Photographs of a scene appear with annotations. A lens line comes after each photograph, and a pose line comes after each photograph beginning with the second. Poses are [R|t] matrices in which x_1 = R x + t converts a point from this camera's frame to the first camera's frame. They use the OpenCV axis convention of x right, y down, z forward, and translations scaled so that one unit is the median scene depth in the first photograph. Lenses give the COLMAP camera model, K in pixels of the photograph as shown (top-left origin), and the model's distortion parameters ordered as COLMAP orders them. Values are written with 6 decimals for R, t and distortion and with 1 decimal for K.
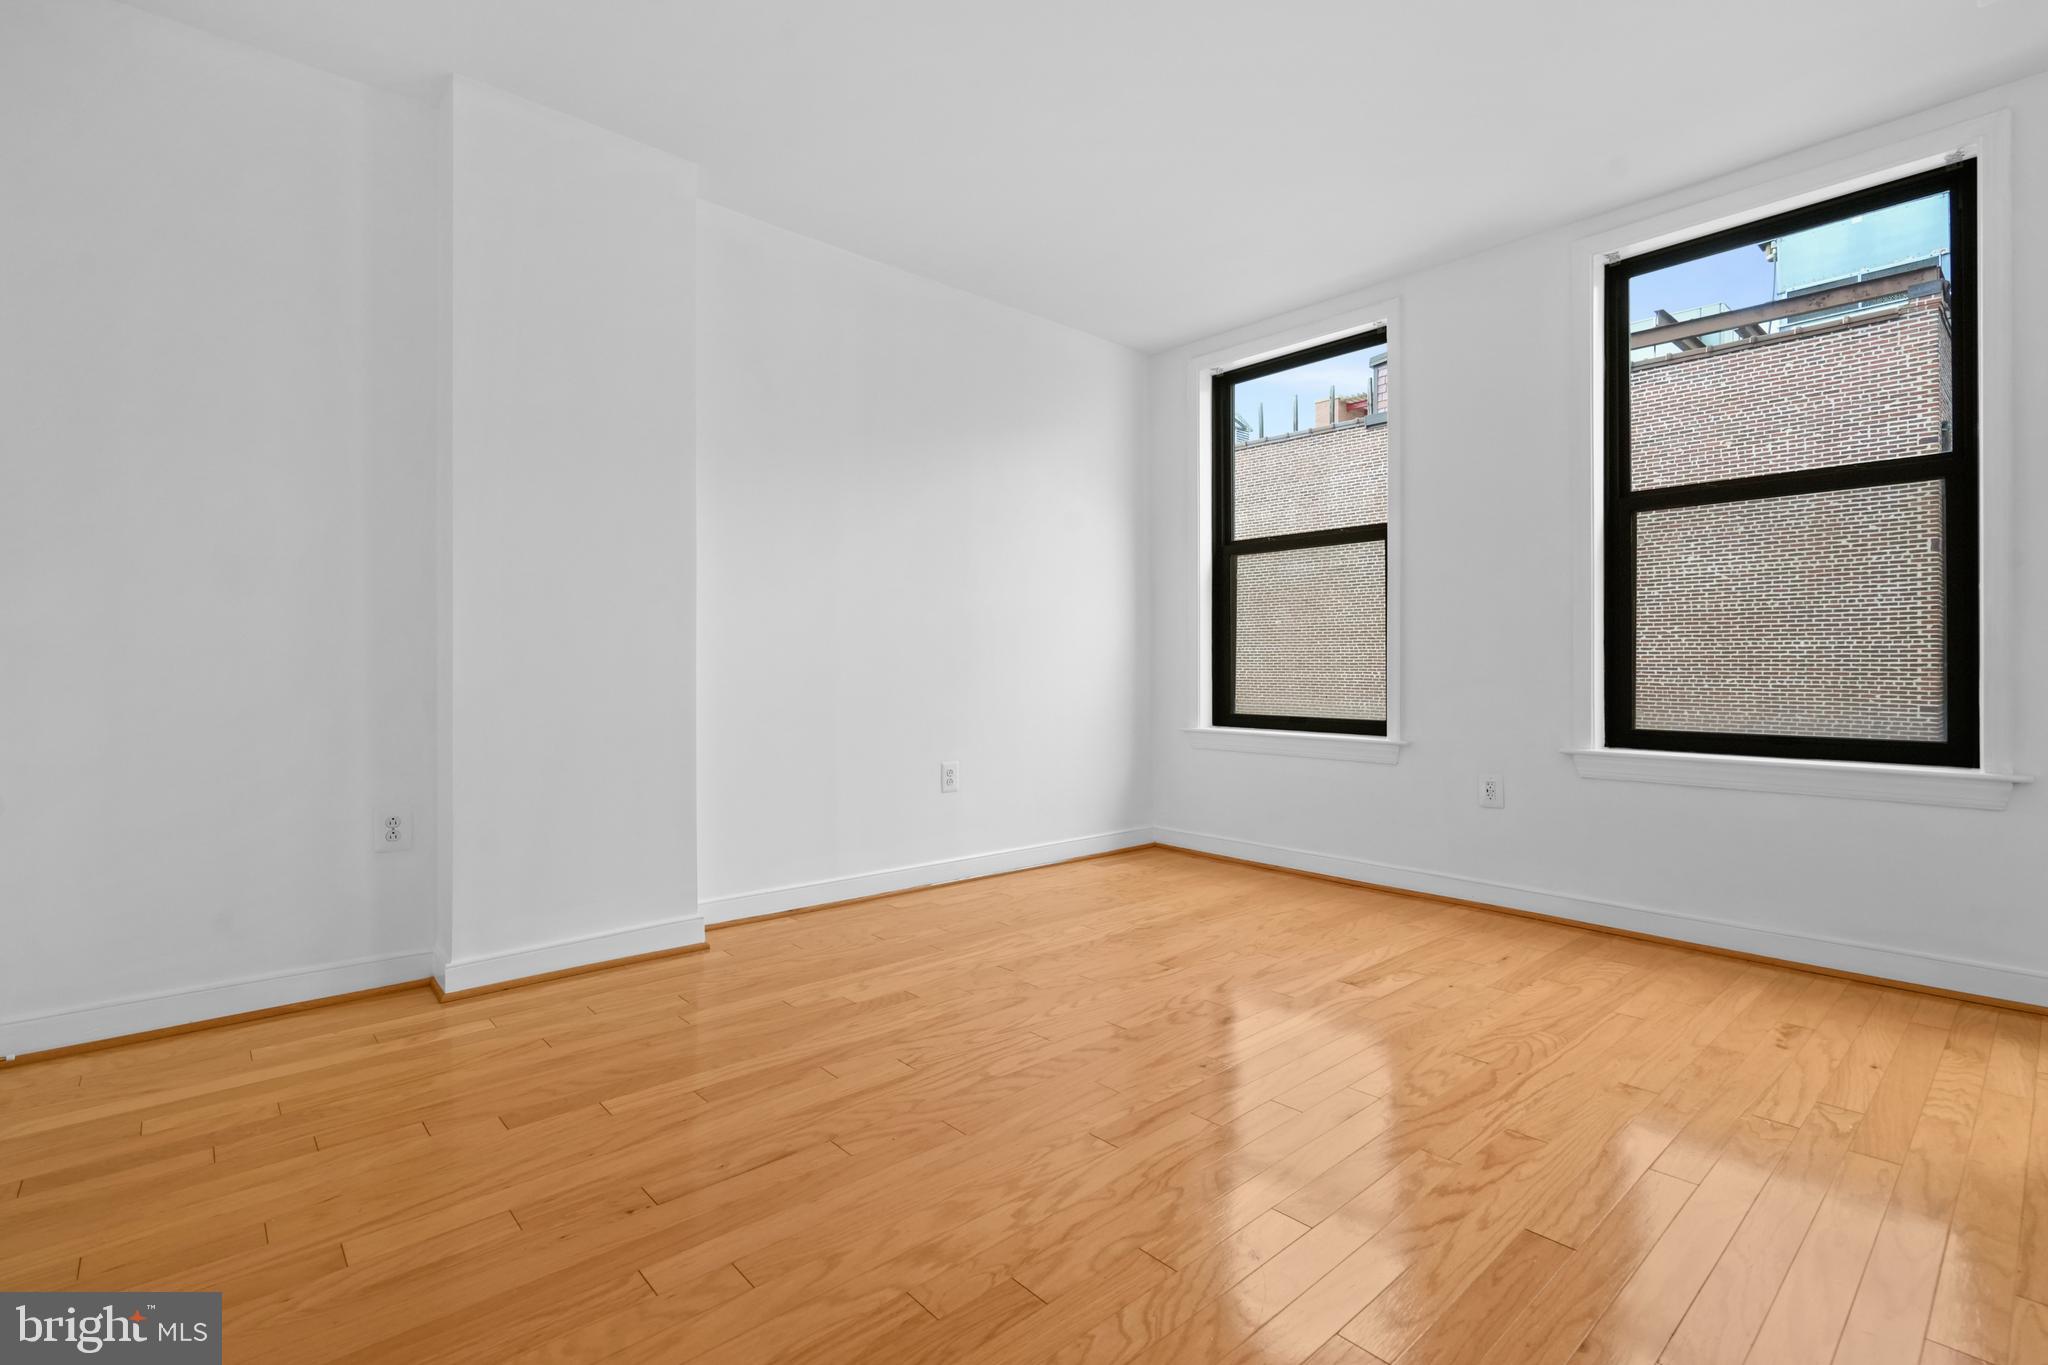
lens RADIAL K [[949.3, 0, 1018.2], [0, 949.3, 670.6], [0, 0, 1]] dist [-0.002028, -0.000182]
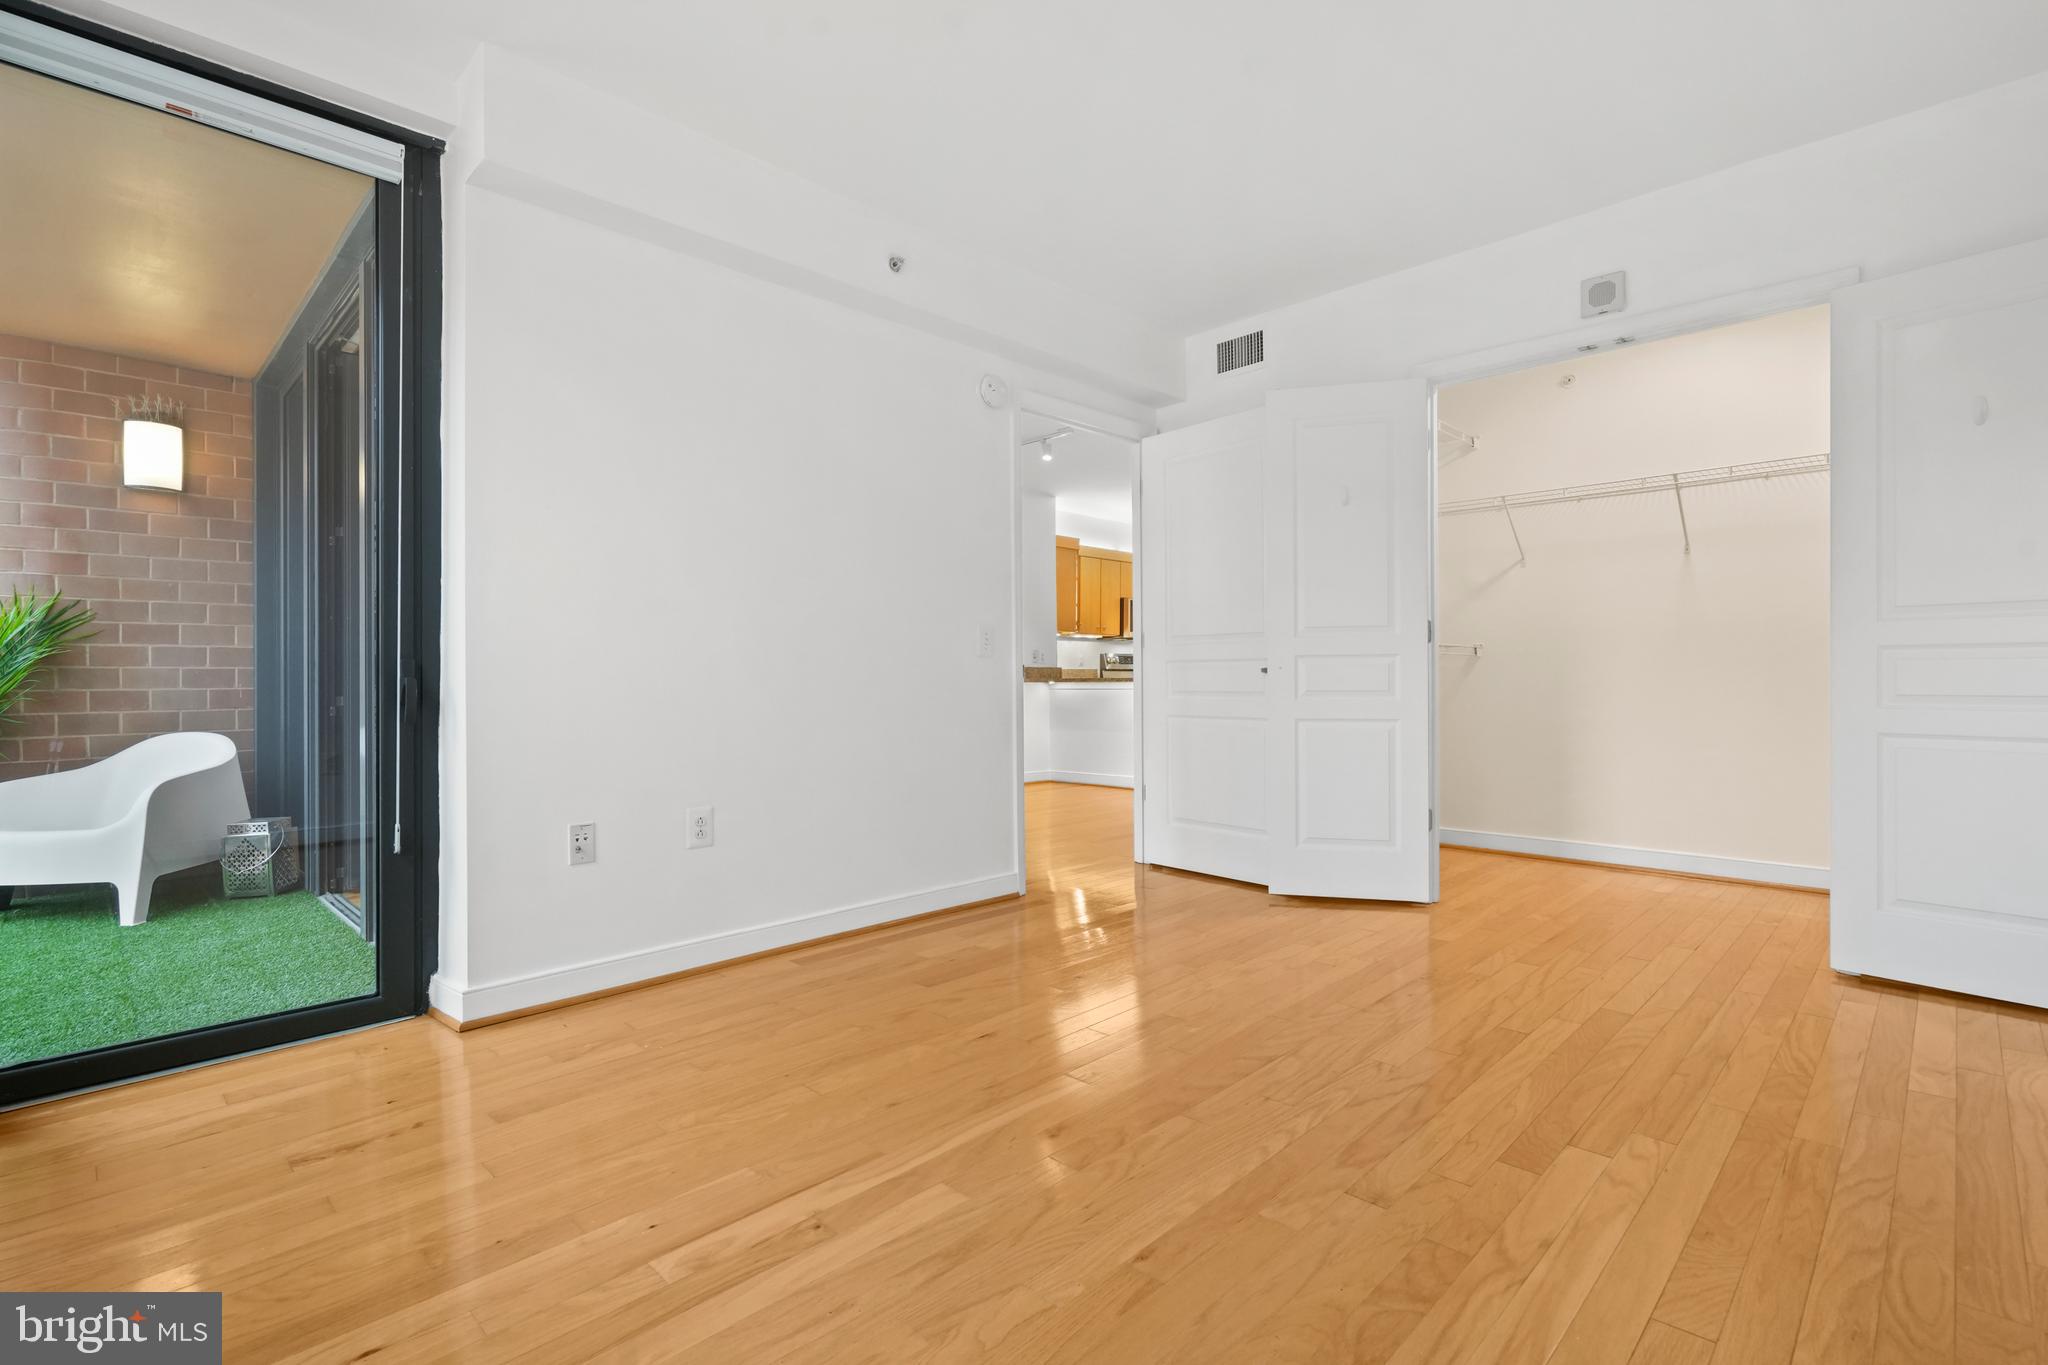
lens RADIAL K [[949.3, 0, 1023.7], [0, 949.3, 679.8], [0, 0, 1]] dist [-0.002028, -0.000182]
pose [[-0.997681, 0.009378, -0.067416, 0.307926], [0.008926, 0.999936, 0.006991, -0.006659], [0.067477, 0.006373, -0.997700, 1.846124]]
